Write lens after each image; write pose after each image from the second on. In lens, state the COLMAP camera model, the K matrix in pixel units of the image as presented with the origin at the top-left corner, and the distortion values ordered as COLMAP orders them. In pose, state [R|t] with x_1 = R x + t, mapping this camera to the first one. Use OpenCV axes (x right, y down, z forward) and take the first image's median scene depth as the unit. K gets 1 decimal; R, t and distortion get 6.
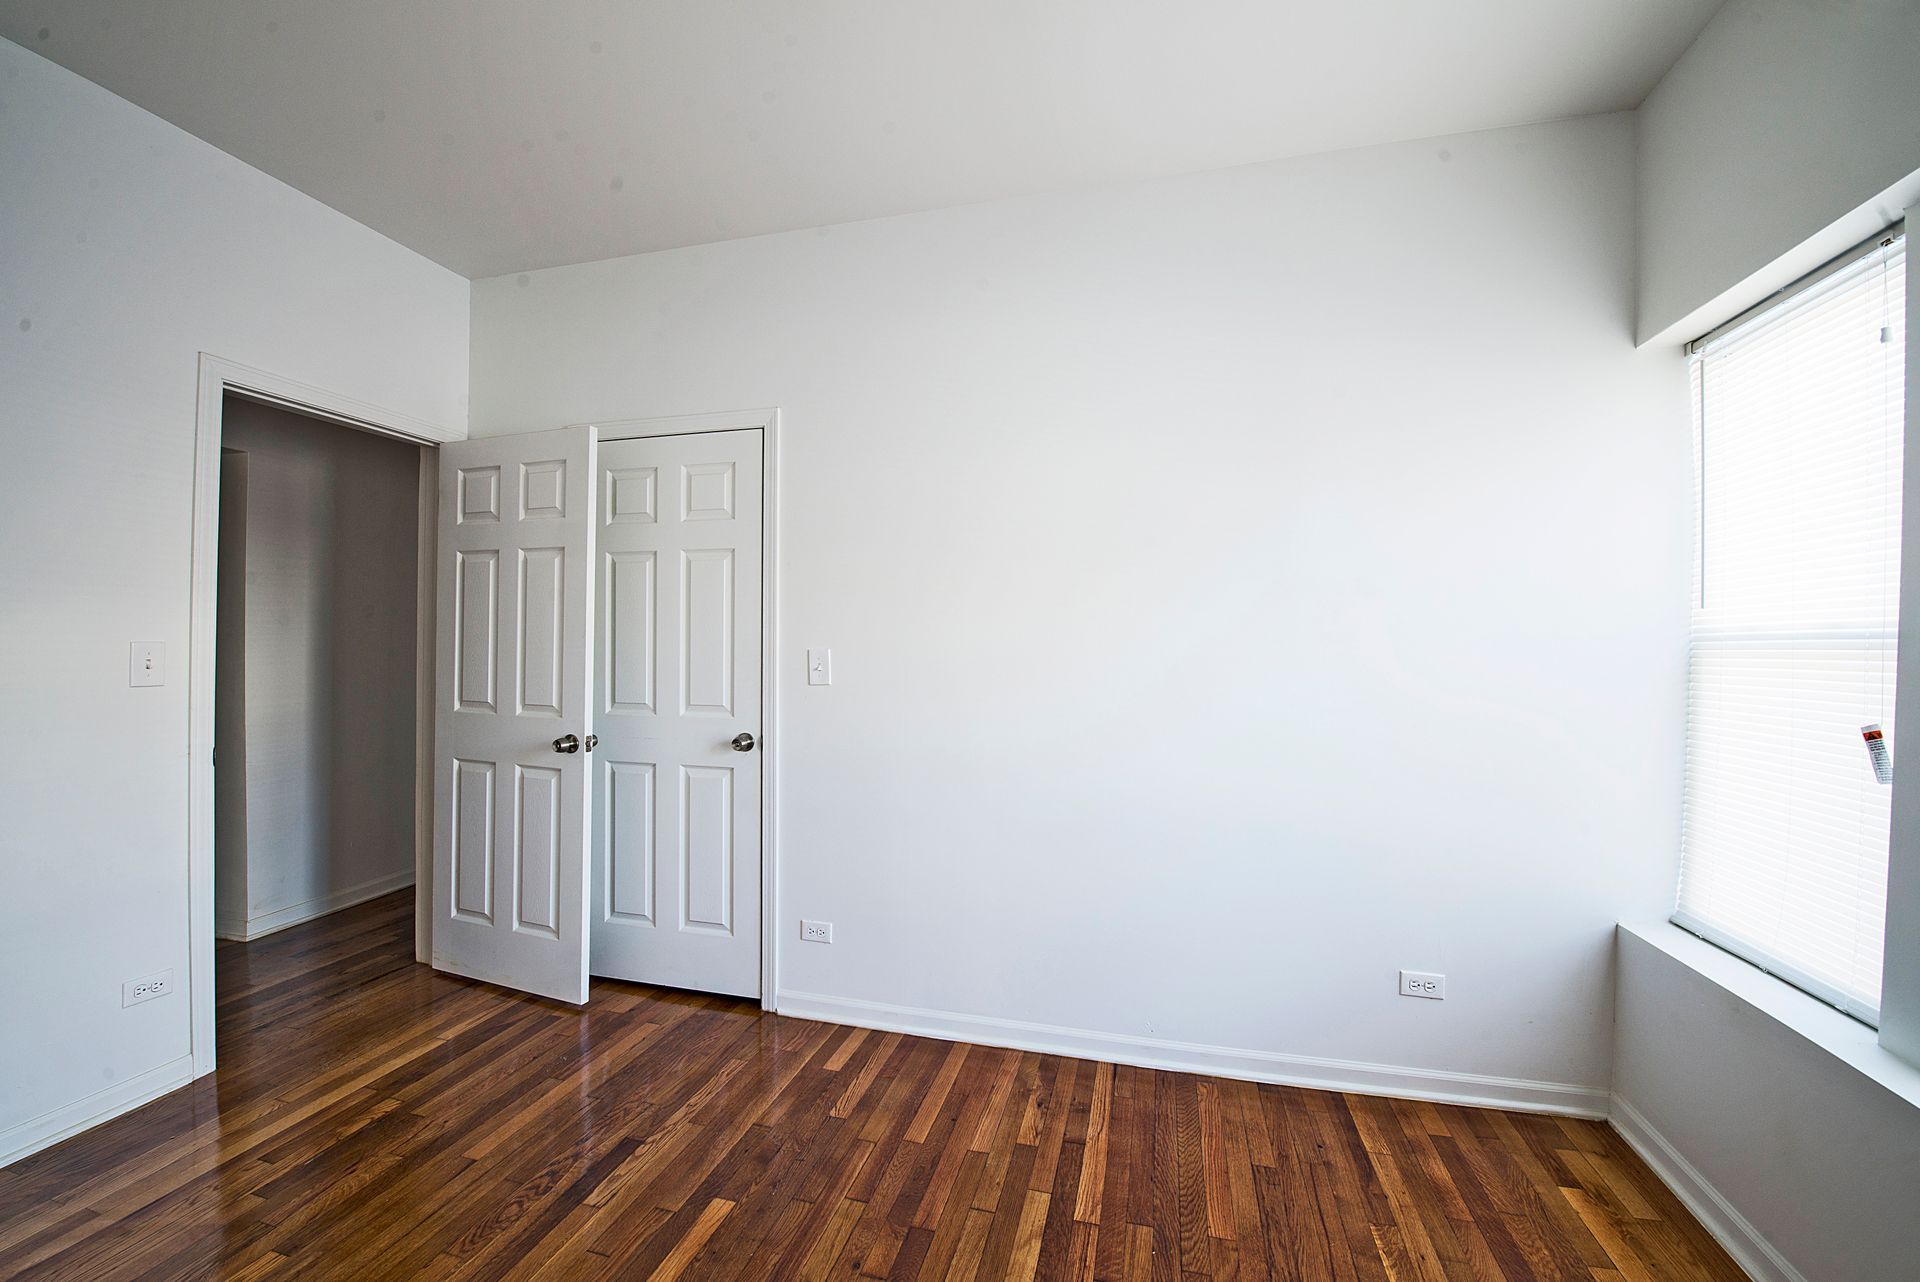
lens RADIAL K [[781.7, 0, 960.0], [0, 781.7, 641.0], [0, 0, 1]] dist [-0.009887, -0.004699]
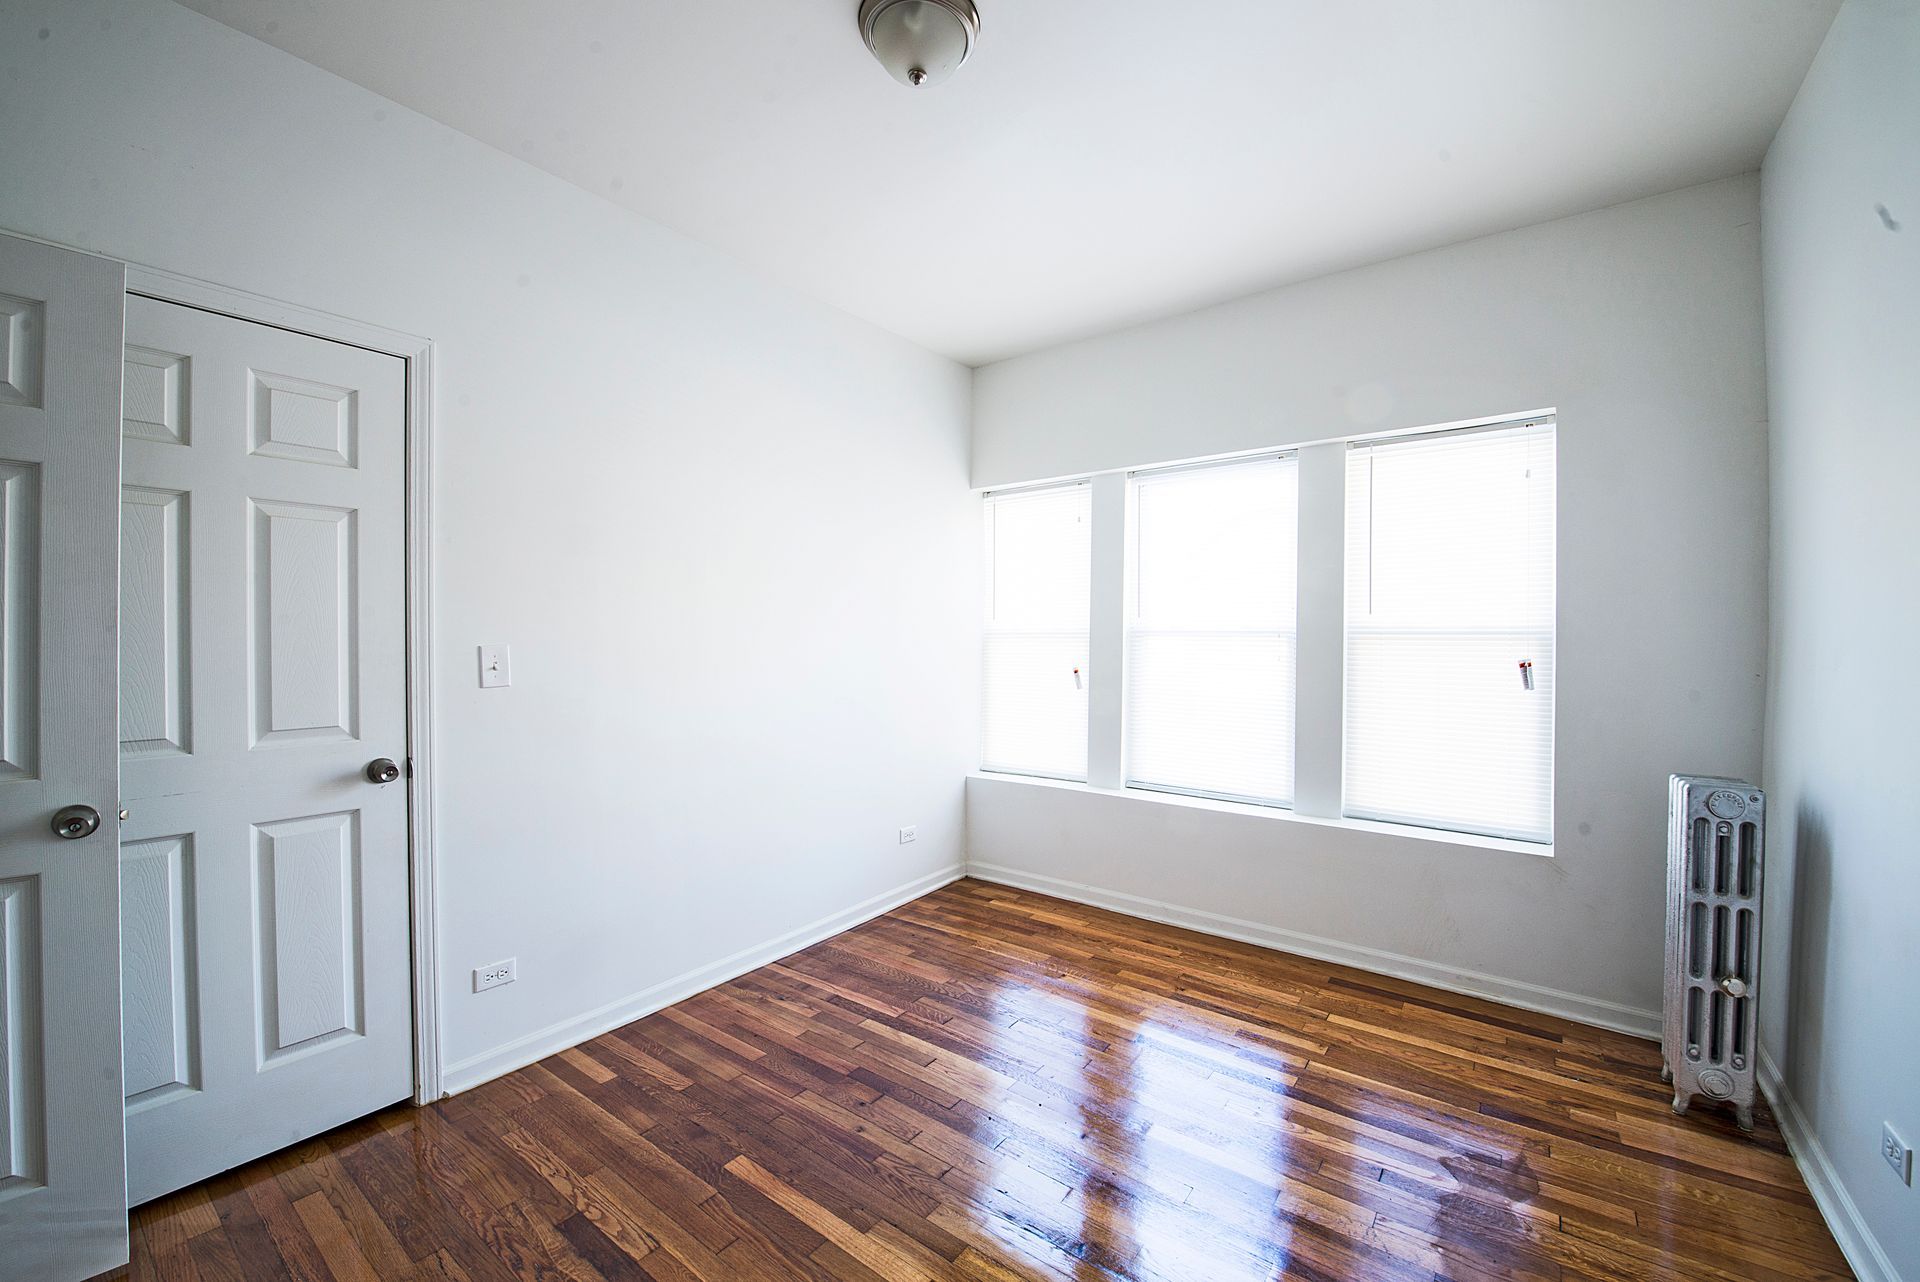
lens RADIAL K [[770.7, 0, 960.7], [0, 770.7, 642.9], [0, 0, 1]] dist [0.009330, -0.005786]
pose [[0.372480, -0.011647, 0.927967, -0.939463], [0.000668, 0.999924, 0.012282, -0.002394], [-0.928040, -0.003955, 0.372460, 0.255239]]
